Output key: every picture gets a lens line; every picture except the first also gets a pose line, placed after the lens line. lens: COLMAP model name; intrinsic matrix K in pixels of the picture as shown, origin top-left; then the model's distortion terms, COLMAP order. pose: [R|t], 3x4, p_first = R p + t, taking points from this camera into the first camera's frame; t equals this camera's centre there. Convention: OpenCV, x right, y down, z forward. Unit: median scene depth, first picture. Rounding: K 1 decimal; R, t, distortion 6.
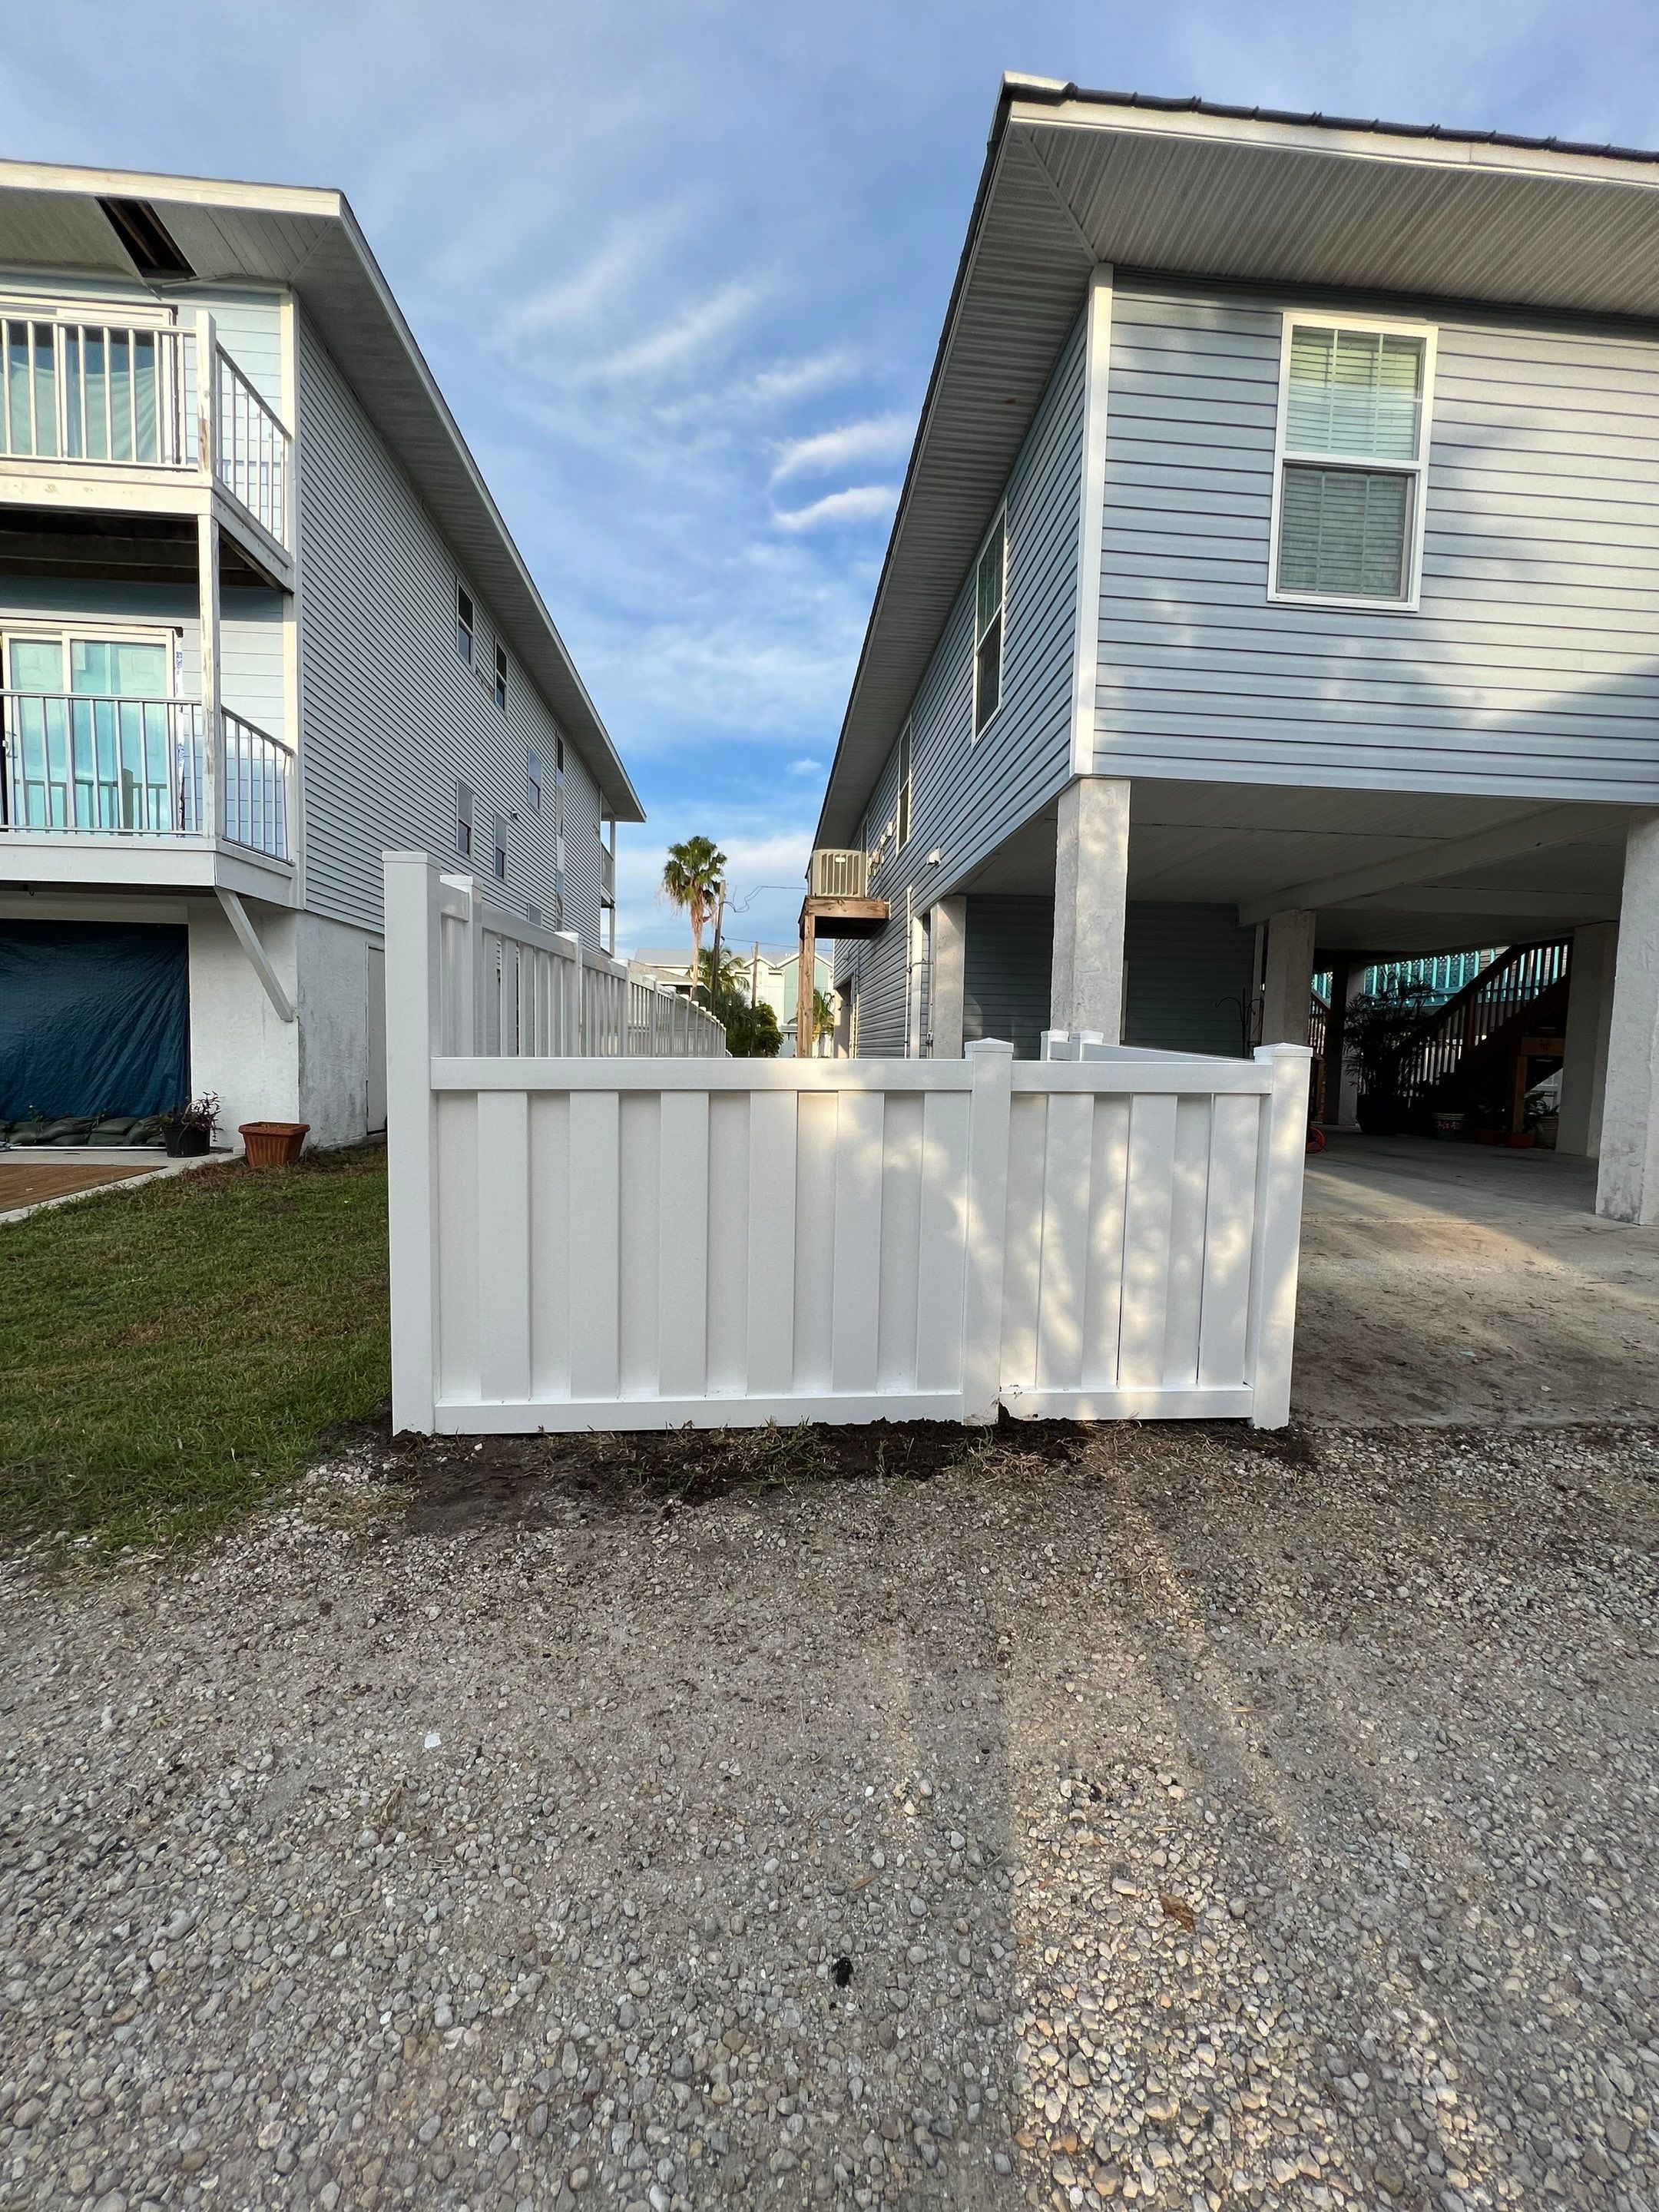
lens RADIAL K [[886.7, 0, 829.5], [0, 886.7, 1106.0], [0, 0, 1]] dist [-0.000019, -0.000147]
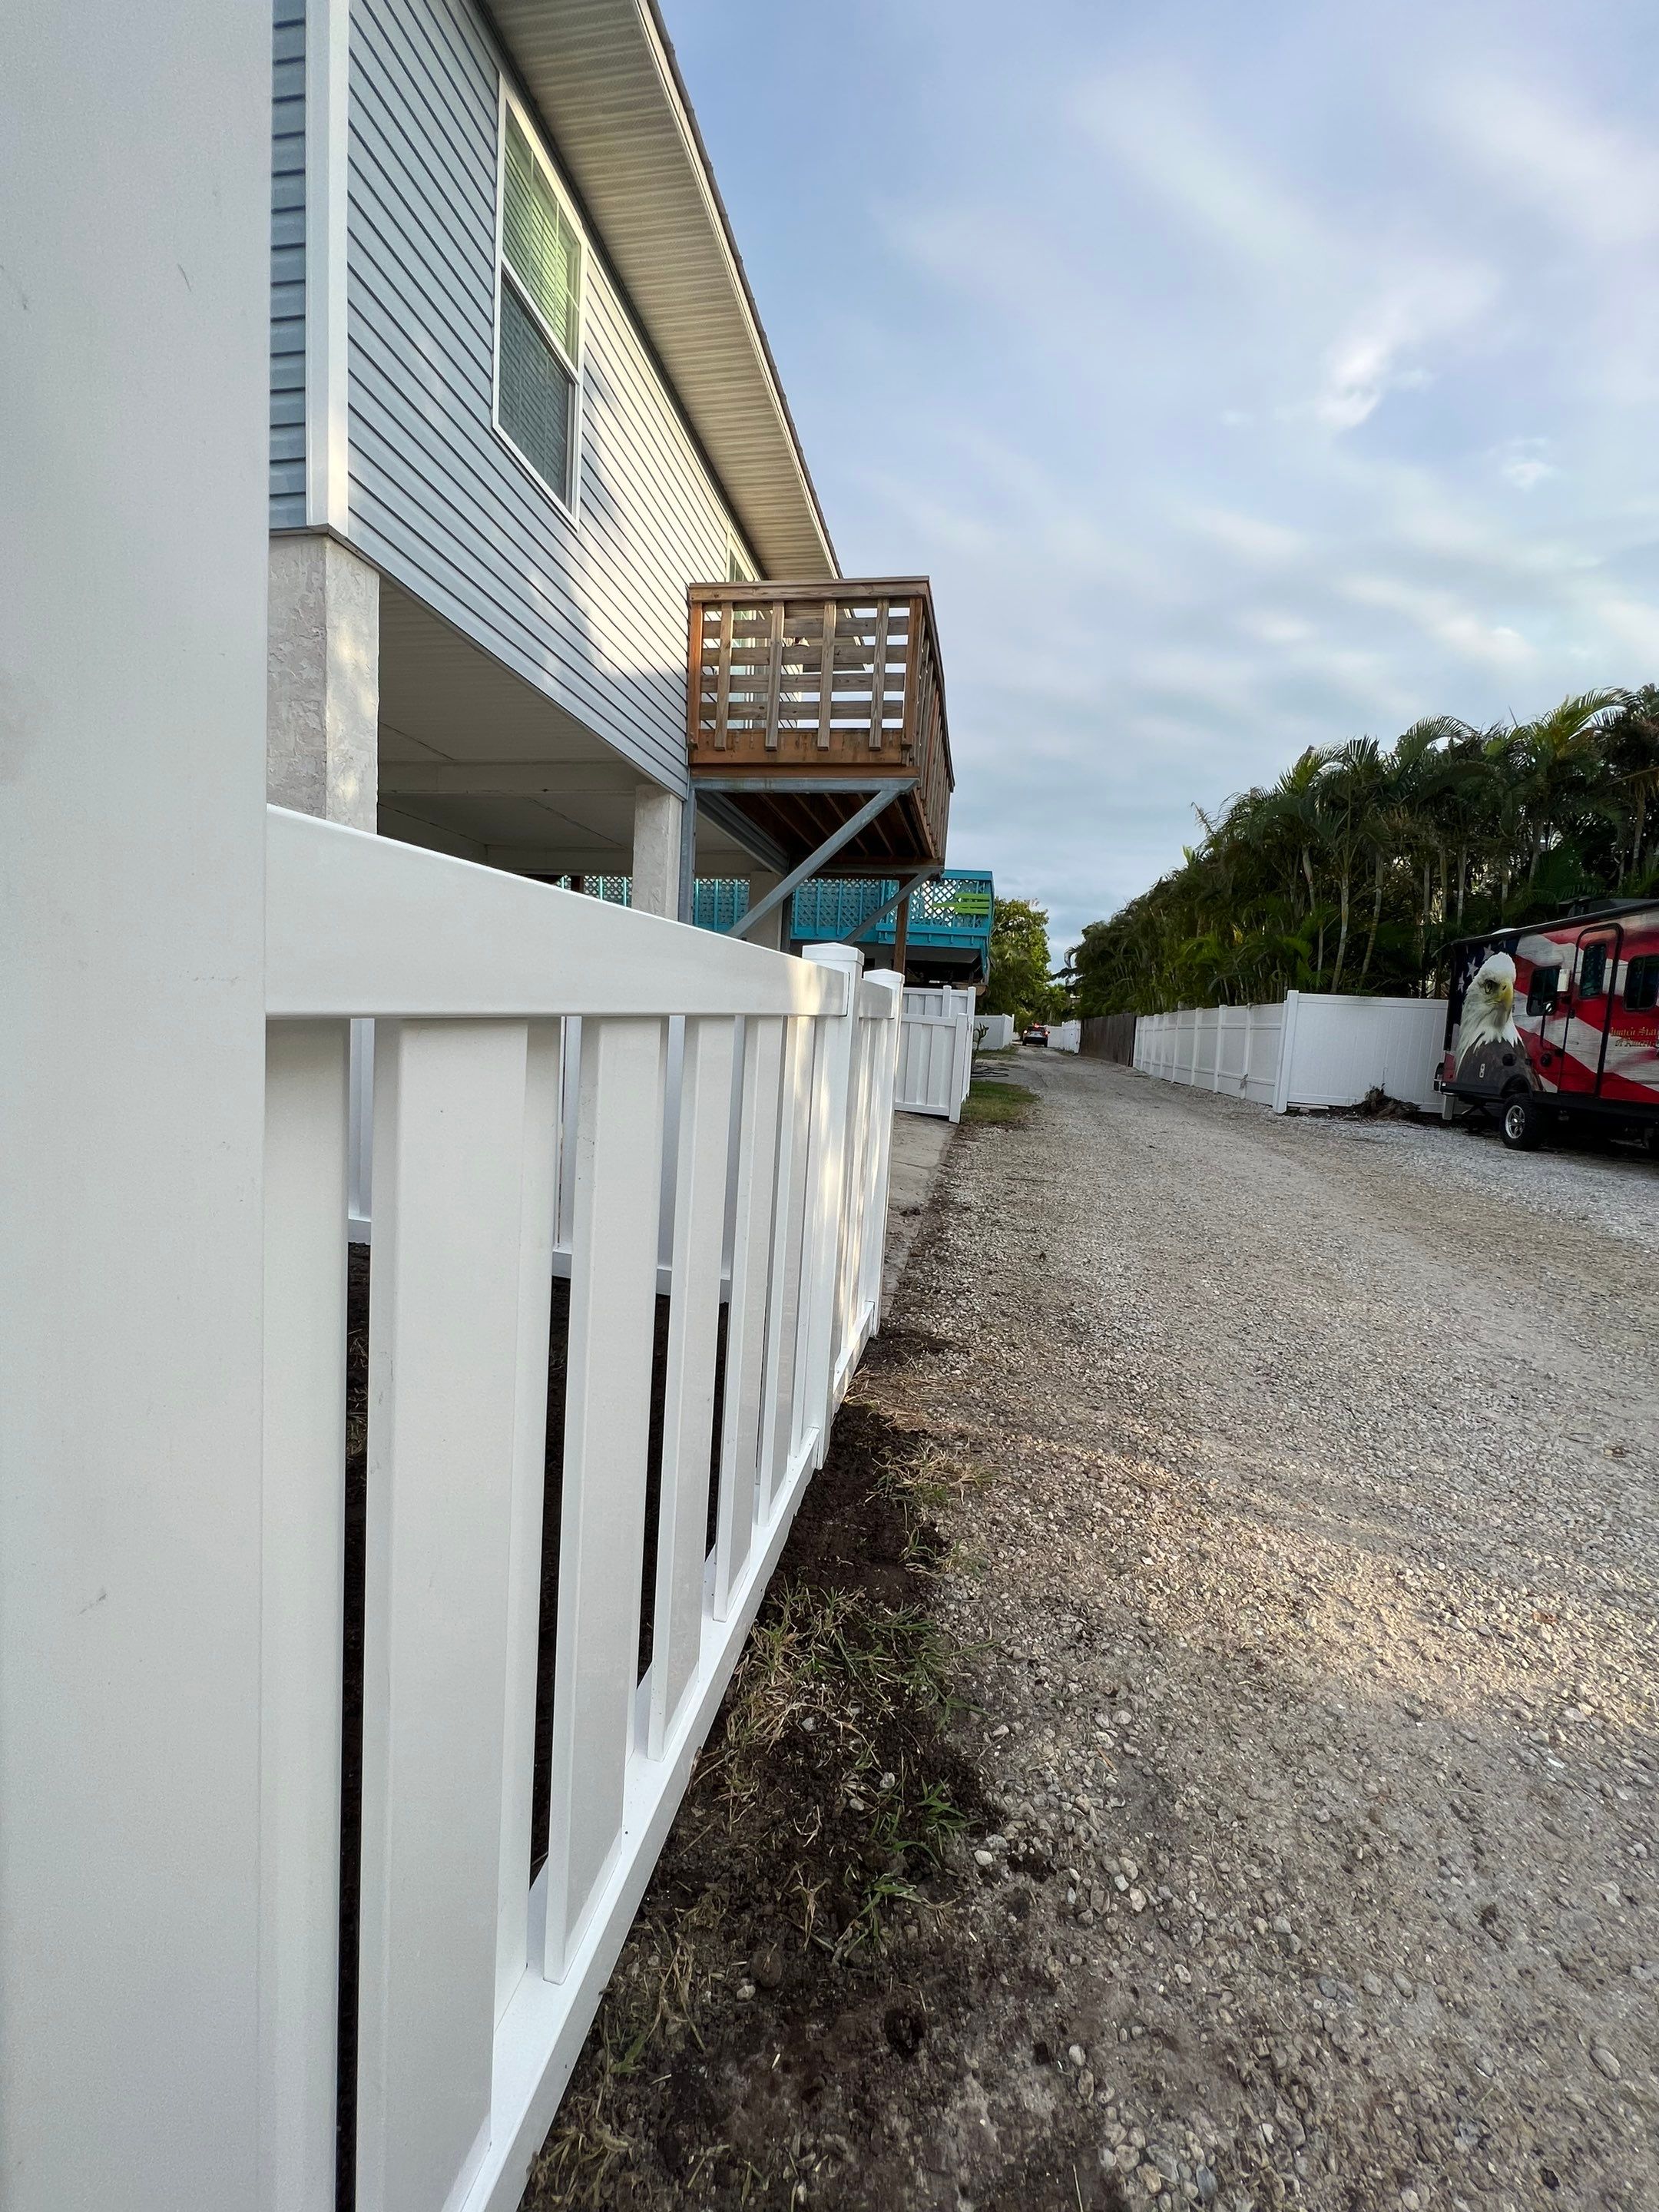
lens RADIAL K [[890.0, 0, 829.5], [0, 890.0, 1106.0], [0, 0, 1]] dist [-0.000226, -0.000241]
pose [[0.256058, -0.098811, 0.961598, -0.469400], [0.008469, 0.994953, 0.099984, -0.013818], [-0.966624, -0.017458, 0.255602, 0.712947]]
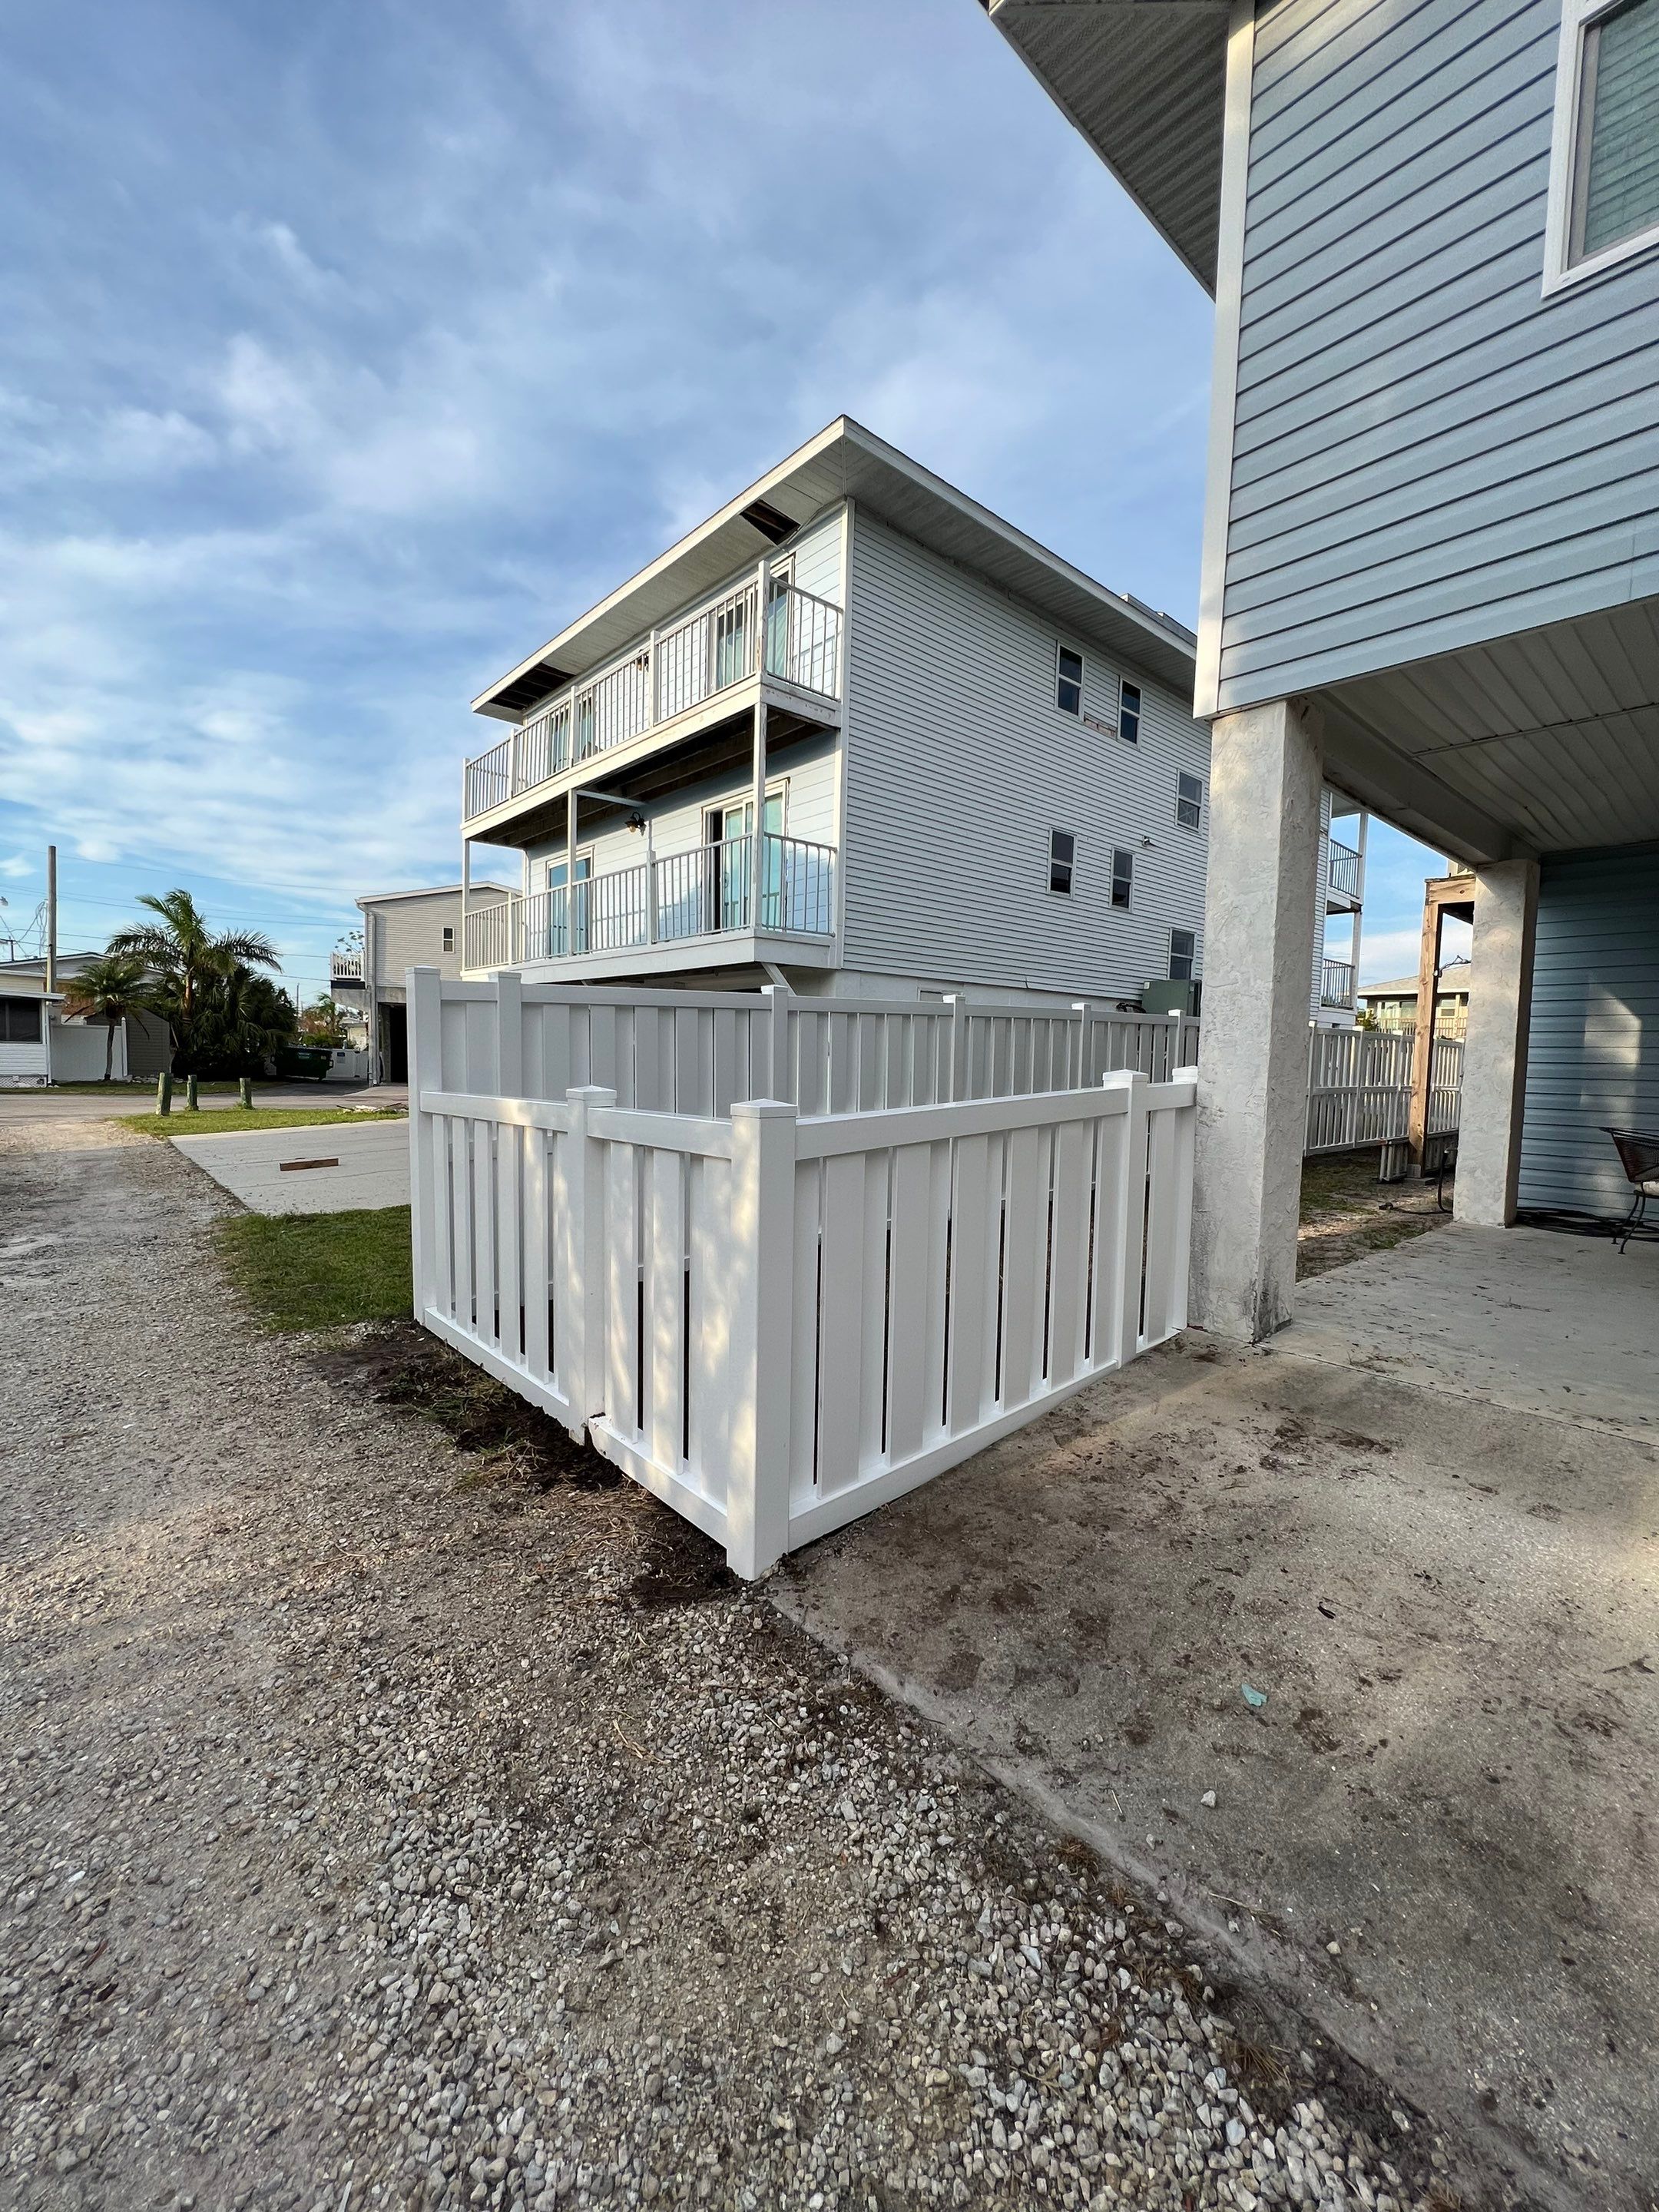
lens RADIAL K [[889.5, 0, 829.5], [0, 889.5, 1106.0], [0, 0, 1]] dist [-0.000140, -0.000576]
pose [[0.600654, 0.038856, -0.798564, 1.067589], [-0.056122, 0.998404, 0.006367, -0.065800], [0.797537, 0.040993, 0.601876, 0.508153]]
